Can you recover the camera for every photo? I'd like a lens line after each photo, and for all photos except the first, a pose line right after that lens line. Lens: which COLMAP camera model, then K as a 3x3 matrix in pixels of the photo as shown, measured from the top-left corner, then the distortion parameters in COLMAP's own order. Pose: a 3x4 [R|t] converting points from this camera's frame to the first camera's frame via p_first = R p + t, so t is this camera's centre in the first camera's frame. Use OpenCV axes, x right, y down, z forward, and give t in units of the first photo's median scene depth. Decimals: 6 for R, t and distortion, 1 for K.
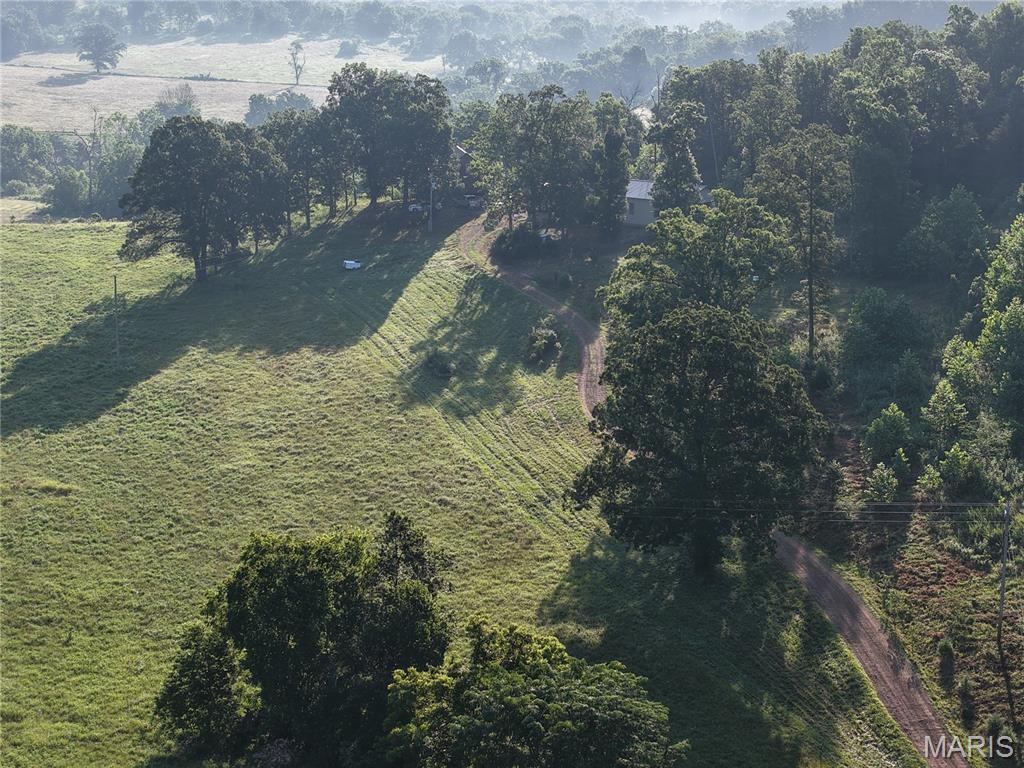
lens RADIAL K [[2090.1, 0, 511.0], [0, 2090.1, 384.8], [0, 0, 1]] dist [-0.106876, 0.000000]
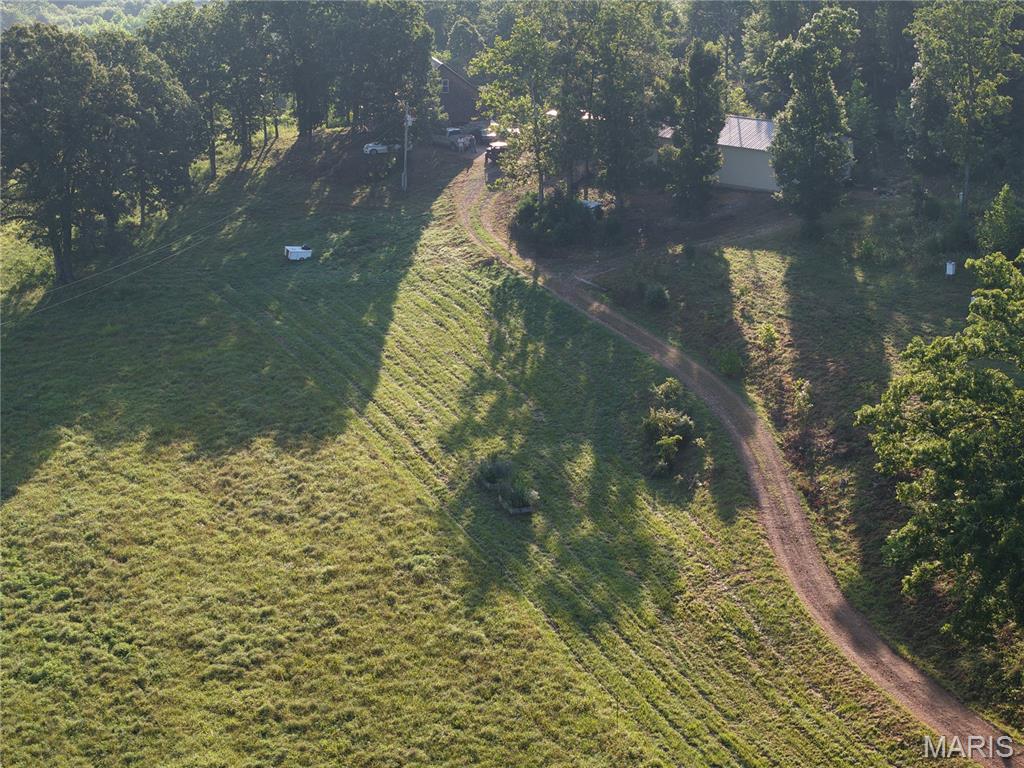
lens RADIAL K [[2090.1, 0, 514.4], [0, 2090.1, 381.7], [0, 0, 1]] dist [-0.106876, 0.000000]
pose [[0.995934, -0.020116, 0.087816, -0.076940], [0.012796, 0.996457, 0.083127, -0.081425], [-0.089177, -0.081665, 0.992662, 0.395019]]
